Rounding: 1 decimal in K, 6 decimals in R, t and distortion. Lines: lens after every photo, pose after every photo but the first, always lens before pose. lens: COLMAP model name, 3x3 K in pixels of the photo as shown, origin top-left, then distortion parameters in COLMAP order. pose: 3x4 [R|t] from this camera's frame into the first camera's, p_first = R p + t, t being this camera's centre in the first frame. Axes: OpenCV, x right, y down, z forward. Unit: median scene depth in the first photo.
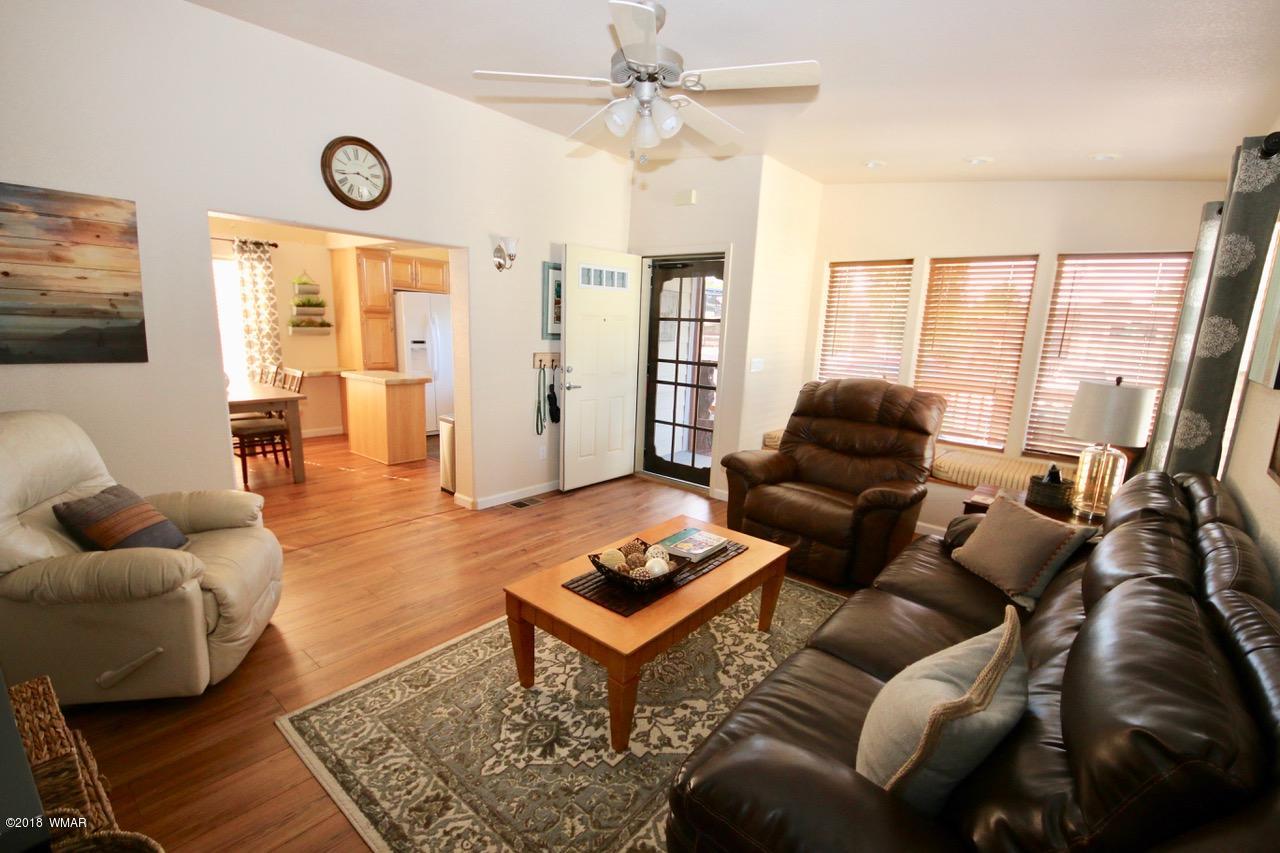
lens RADIAL K [[562.1, 0, 634.2], [0, 562.1, 437.7], [0, 0, 1]] dist [0.033469, -0.026085]
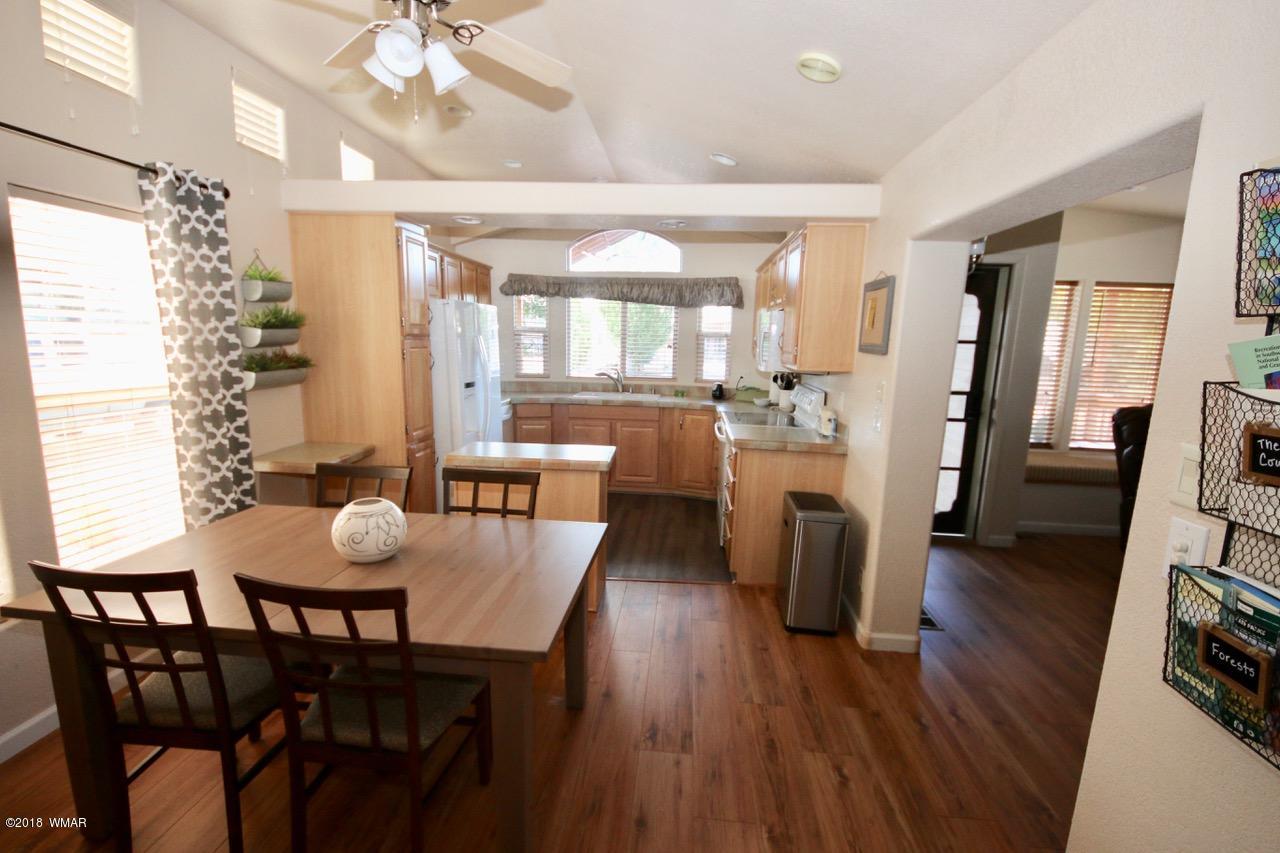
lens RADIAL K [[575.1, 0, 633.4], [0, 575.1, 437.6], [0, 0, 1]] dist [0.038357, -0.031487]
pose [[0.823963, -0.114353, 0.554985, -1.724910], [0.121241, 0.992322, 0.024463, -0.322840], [-0.553521, 0.047130, 0.831500, 1.213899]]
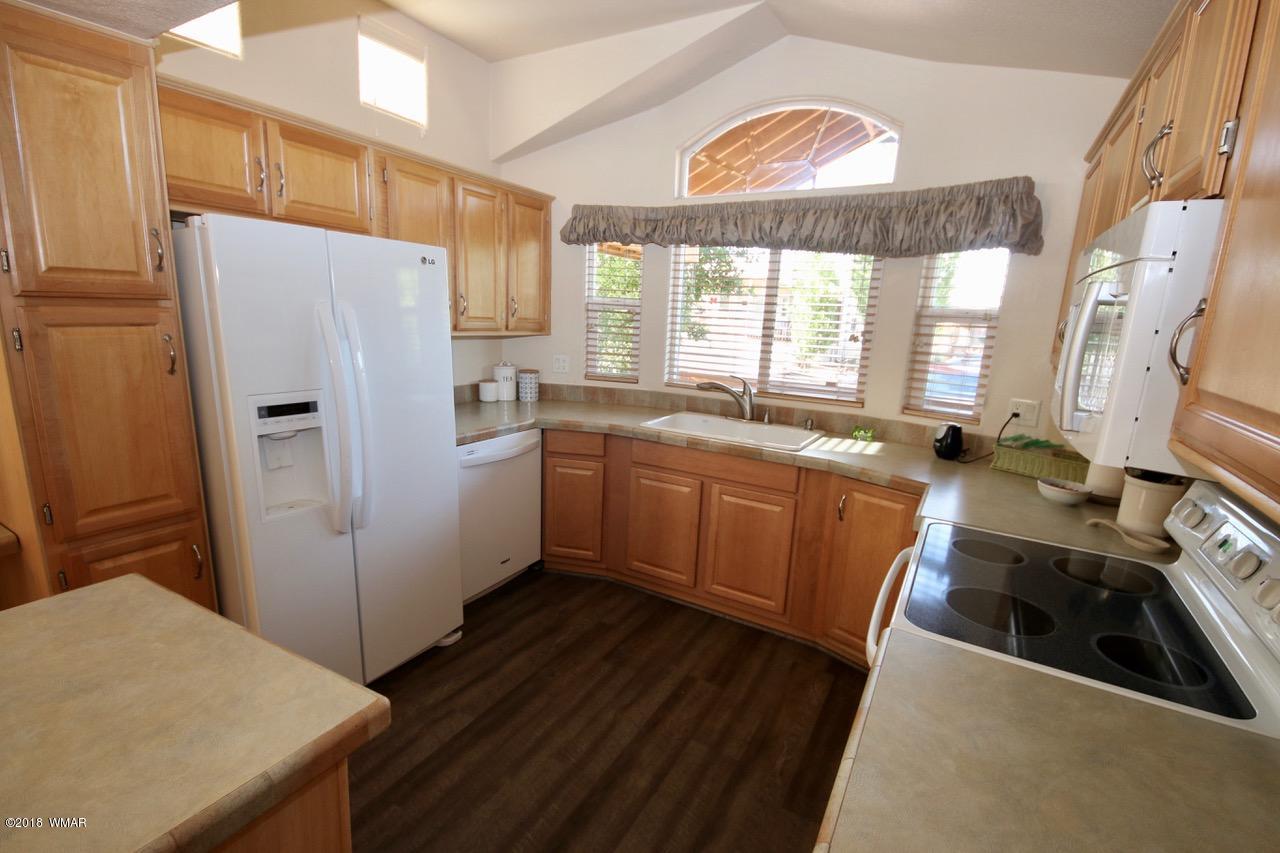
lens RADIAL K [[575.1, 0, 633.4], [0, 575.1, 437.6], [0, 0, 1]] dist [0.038357, -0.031487]
pose [[0.986081, -0.029962, 0.163545, -0.787437], [0.026770, 0.999406, 0.021691, -0.467746], [-0.164098, -0.017012, 0.986297, 2.078445]]
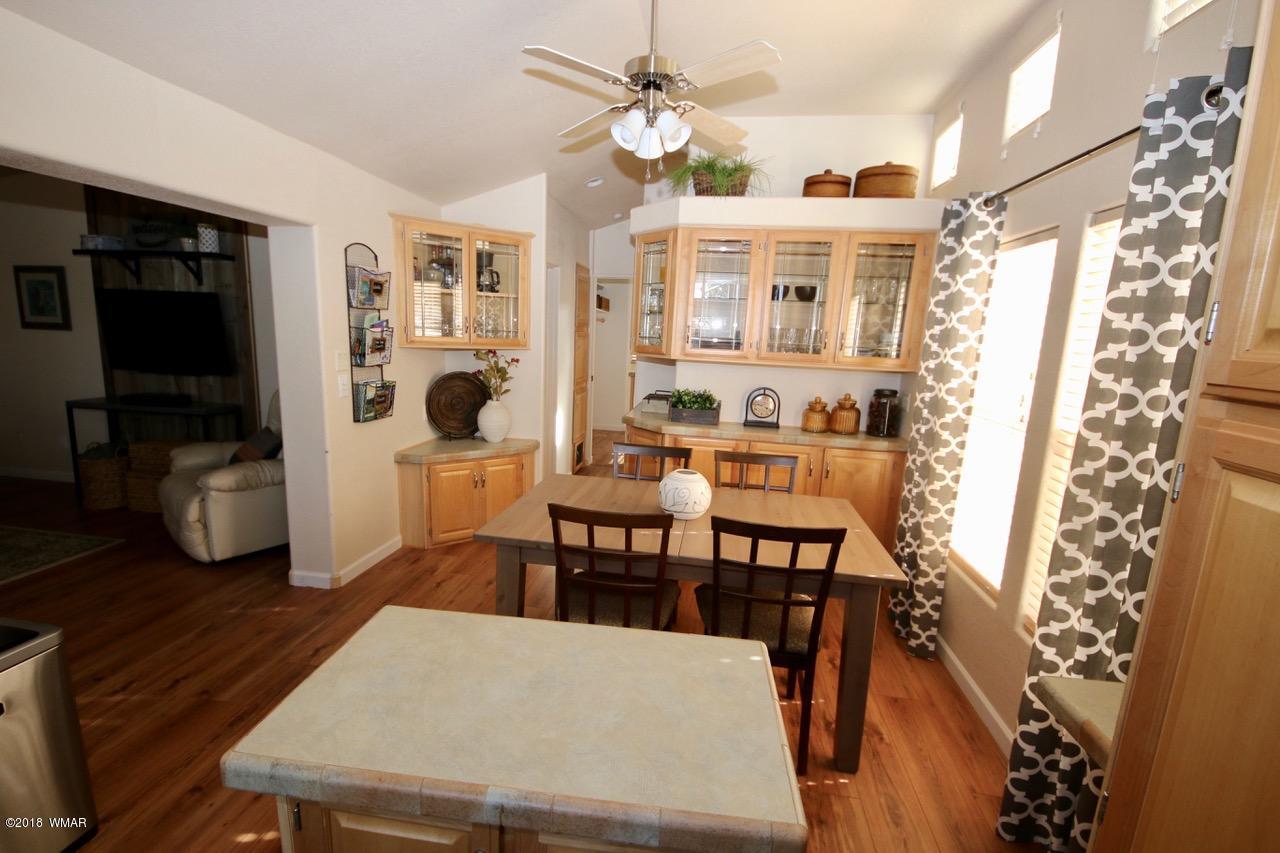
lens RADIAL K [[575.1, 0, 633.4], [0, 575.1, 437.6], [0, 0, 1]] dist [0.038357, -0.031487]
pose [[-0.843757, 0.020359, -0.536338, -0.934255], [-0.184922, 0.927070, 0.326107, -0.645295], [0.503862, 0.374336, -0.778457, 2.889402]]
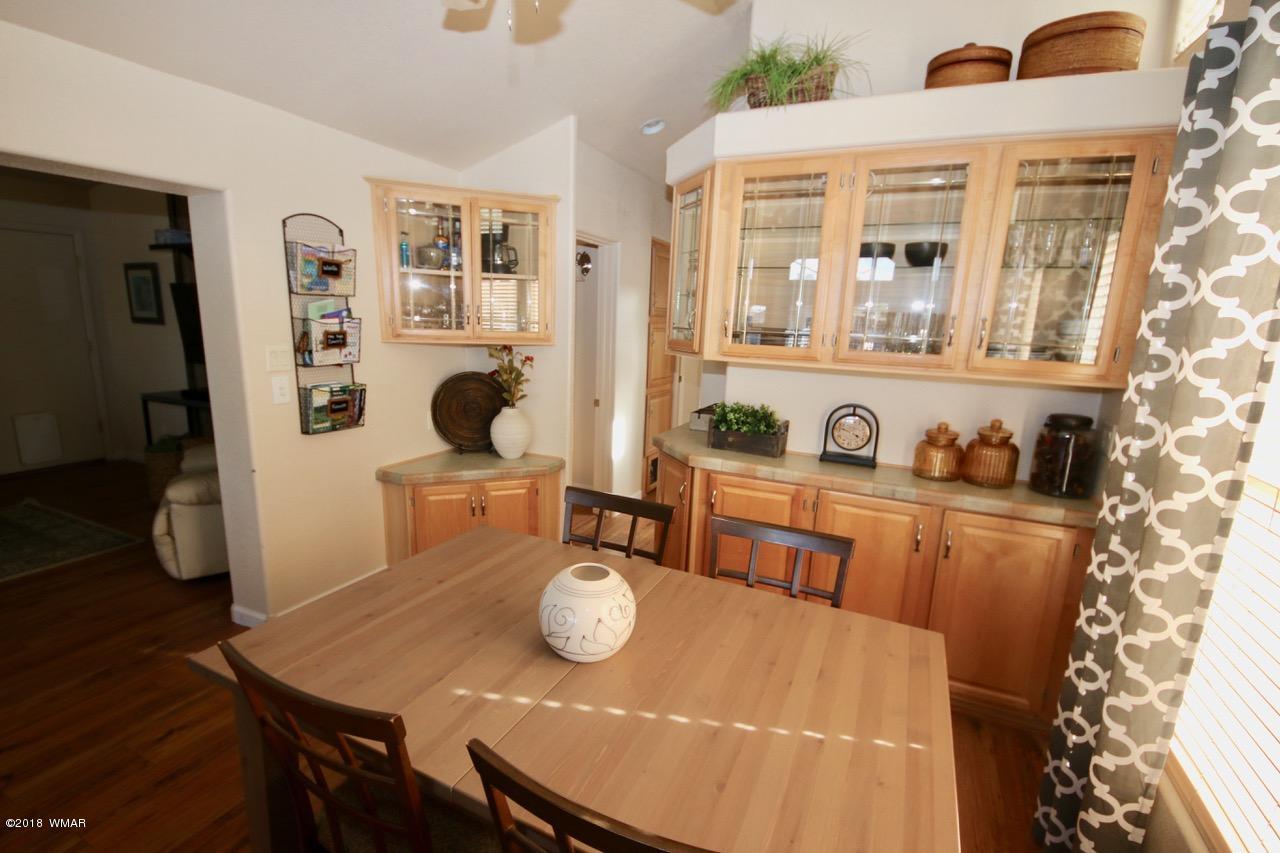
lens RADIAL K [[575.1, 0, 633.4], [0, 575.1, 437.6], [0, 0, 1]] dist [0.038357, -0.031487]
pose [[-0.962274, -0.017883, -0.271494, -1.467813], [-0.125095, 0.915197, 0.383100, -0.614328], [0.241620, 0.402610, -0.882907, 2.610258]]
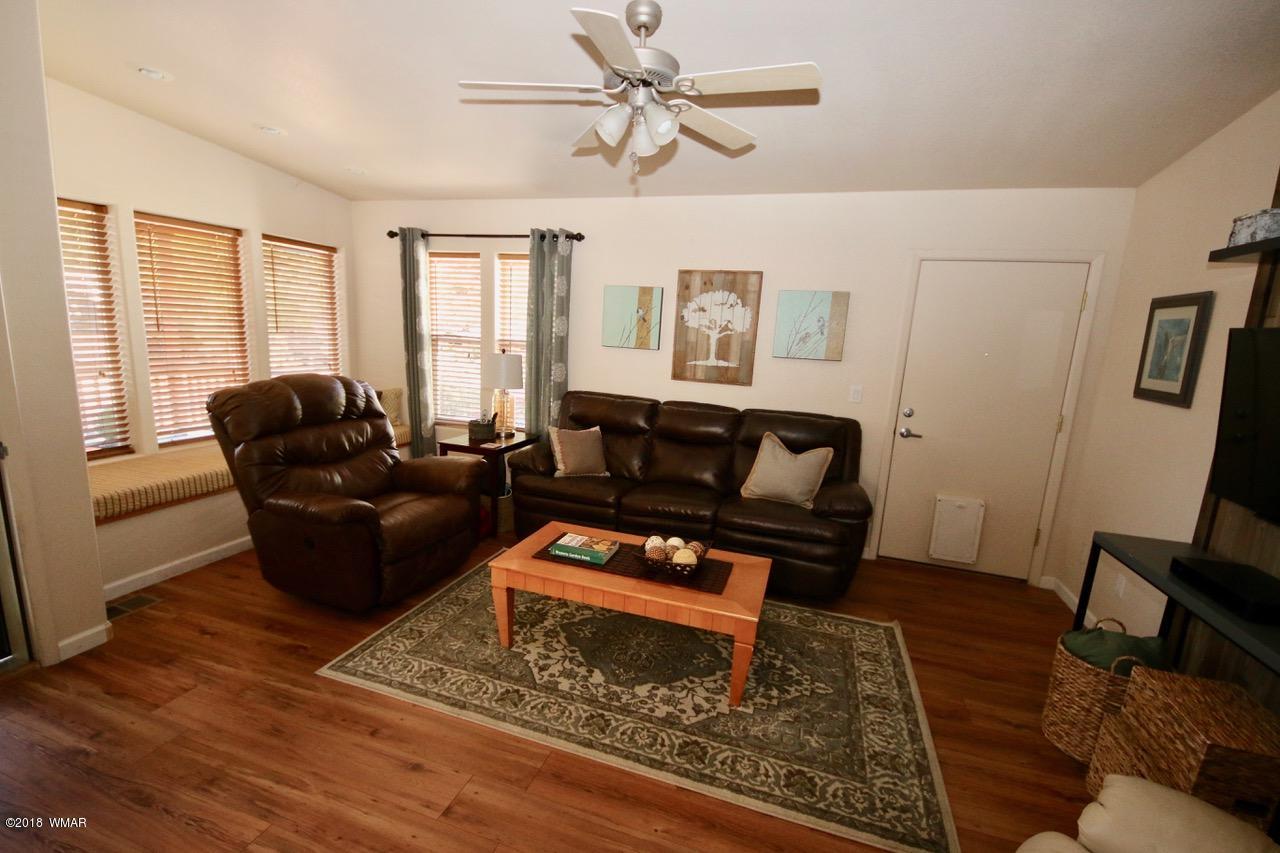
lens RADIAL K [[562.1, 0, 634.2], [0, 562.1, 437.7], [0, 0, 1]] dist [0.033469, -0.026085]
pose [[-0.367356, -0.233662, 0.900251, -0.965417], [0.125329, 0.946664, 0.296850, -0.354162], [-0.921598, 0.221877, -0.318478, 1.440637]]
